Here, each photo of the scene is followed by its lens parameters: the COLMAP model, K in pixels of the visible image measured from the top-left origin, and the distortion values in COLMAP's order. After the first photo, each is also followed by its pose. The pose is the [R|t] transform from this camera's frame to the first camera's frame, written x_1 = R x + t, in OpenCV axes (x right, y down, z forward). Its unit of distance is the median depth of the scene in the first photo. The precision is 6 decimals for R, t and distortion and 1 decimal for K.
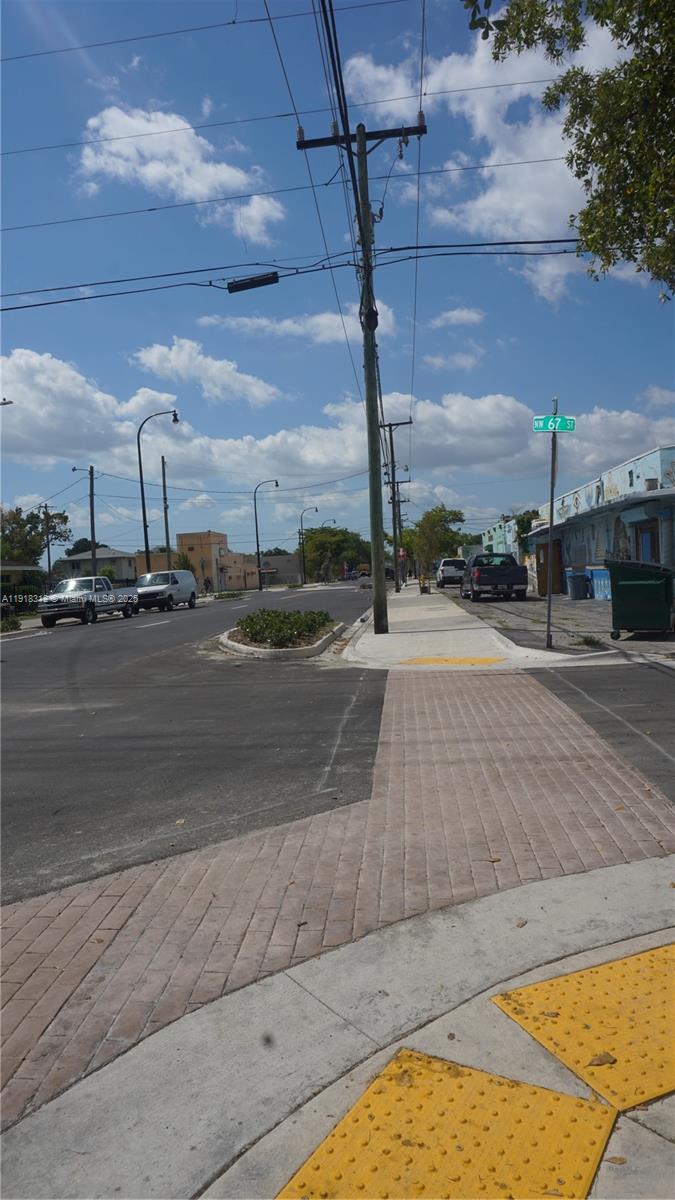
lens RADIAL K [[793.8, 0, 335.6], [0, 793.8, 598.8], [0, 0, 1]] dist [-0.054153, 0.033866]
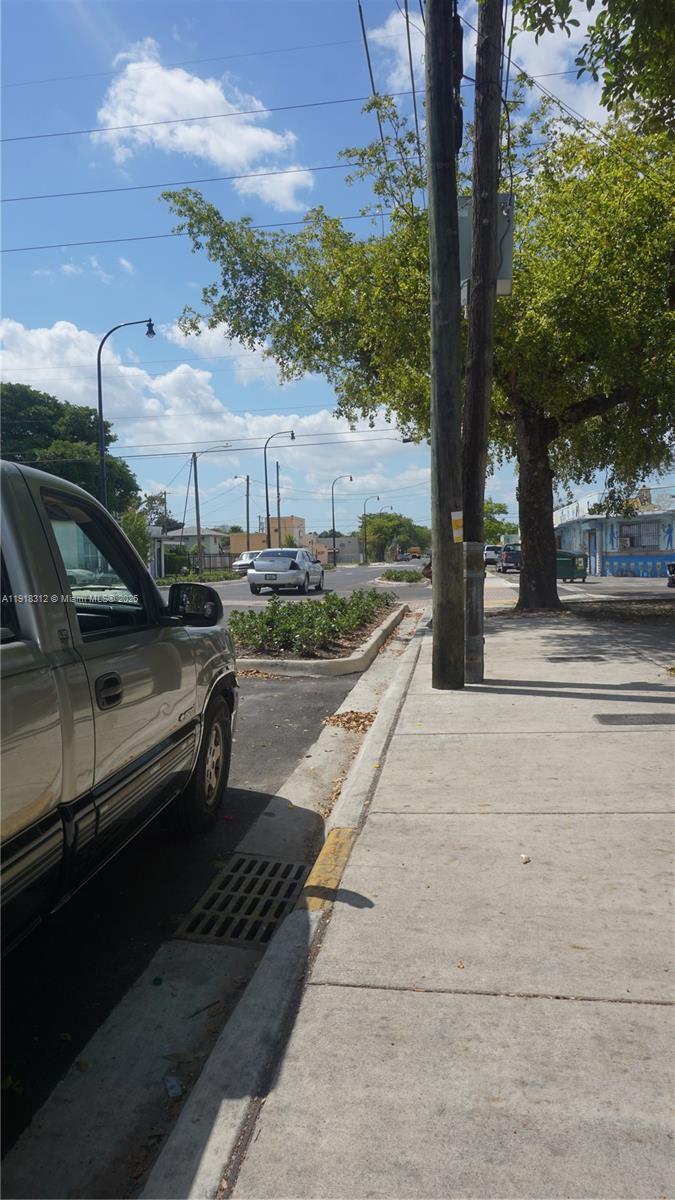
lens RADIAL K [[793.8, 0, 336.2], [0, 793.8, 602.8], [0, 0, 1]] dist [-0.054153, 0.033866]
pose [[0.997938, 0.033546, -0.054719, -0.112893], [-0.031977, 0.999059, 0.029300, 0.041888], [0.055650, -0.027490, 0.998072, -0.965896]]
